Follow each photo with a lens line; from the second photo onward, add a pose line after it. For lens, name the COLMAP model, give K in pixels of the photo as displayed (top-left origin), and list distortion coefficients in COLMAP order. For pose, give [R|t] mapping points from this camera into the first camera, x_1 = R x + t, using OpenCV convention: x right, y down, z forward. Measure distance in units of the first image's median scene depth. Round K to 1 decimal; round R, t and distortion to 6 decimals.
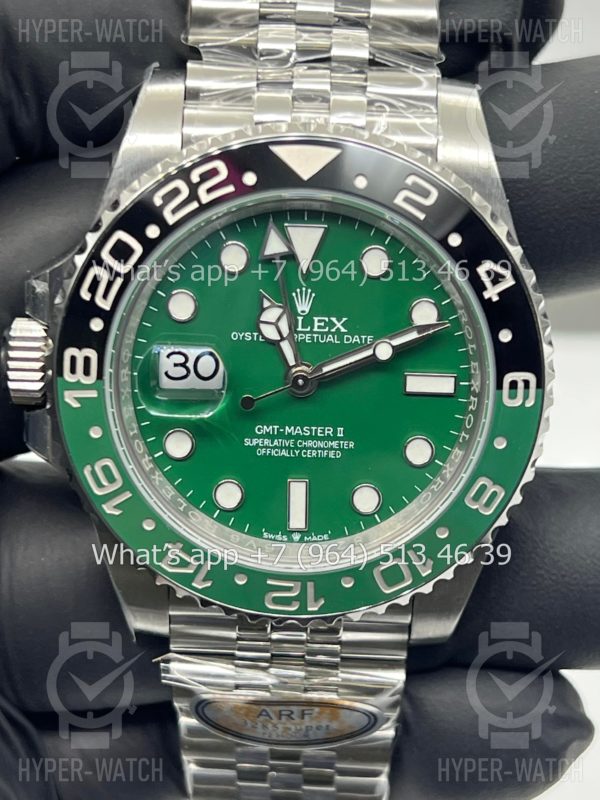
lens RADIAL K [[1845.8, 0, 301.1], [0, 1845.8, 393.8], [0, 0, 1]] dist [0.200238, 0.000000]
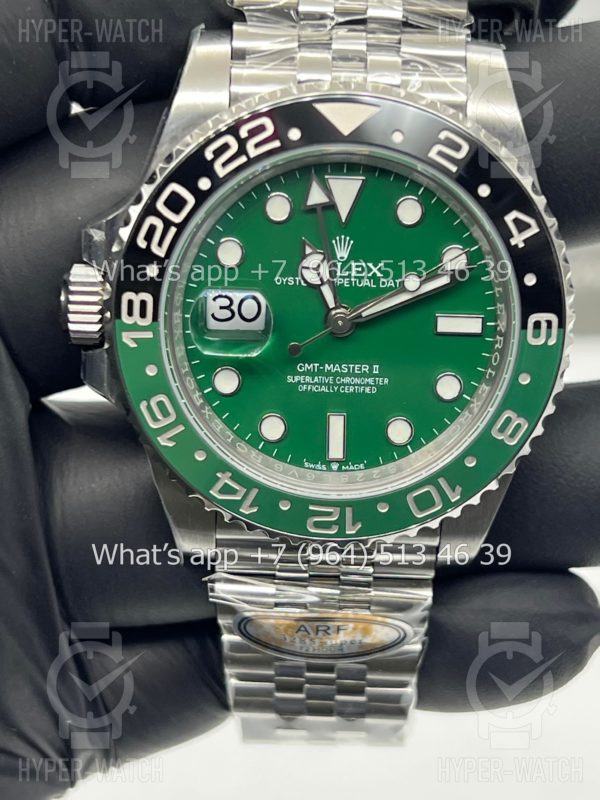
lens RADIAL K [[1845.8, 0, 297.8], [0, 1845.8, 401.8], [0, 0, 1]] dist [0.200238, 0.000000]
pose [[0.999880, -0.003707, 0.015061, -0.041258], [0.003180, 0.999386, 0.034888, 0.001820], [-0.015182, -0.034836, 0.999278, -0.081707]]
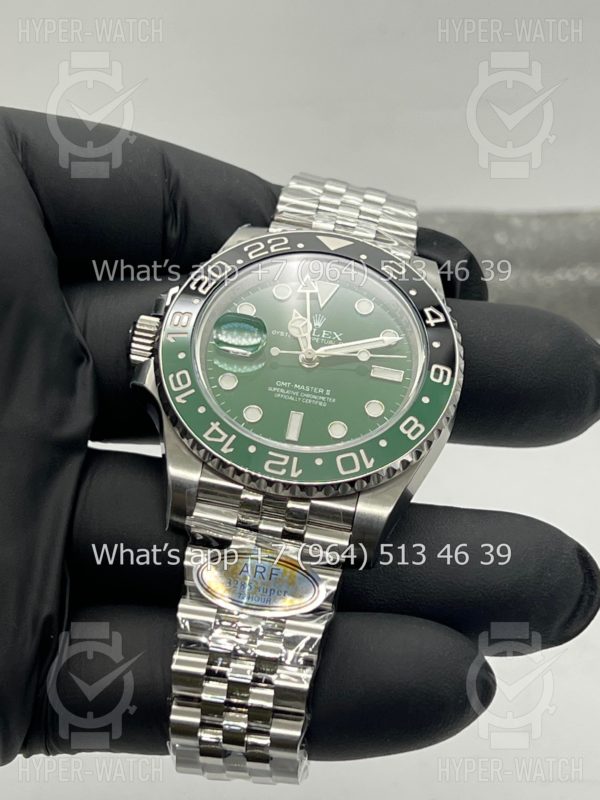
lens RADIAL K [[1845.8, 0, 301.3], [0, 1845.8, 398.8], [0, 0, 1]] dist [0.200238, 0.000000]
pose [[0.986032, 0.158652, -0.050702, 0.081467], [-0.153757, 0.750033, -0.643280, 1.075079], [-0.064029, 0.642090, 0.763950, -0.227664]]
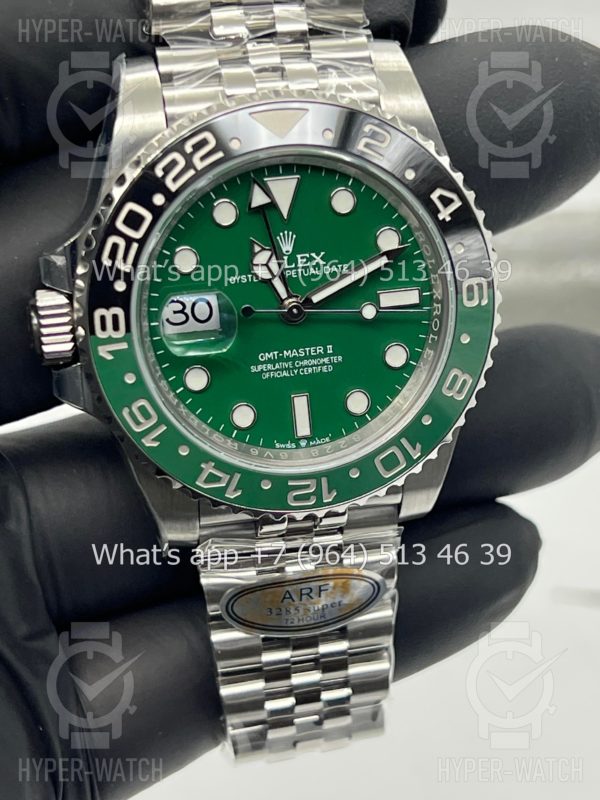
lens RADIAL K [[1845.8, 0, 301.6], [0, 1845.8, 401.1], [0, 0, 1]] dist [0.200238, 0.000000]
pose [[0.974691, -0.146047, 0.169258, -0.202764], [0.140973, 0.989136, 0.041684, 0.001849], [-0.173507, -0.016768, 0.984690, -0.160858]]
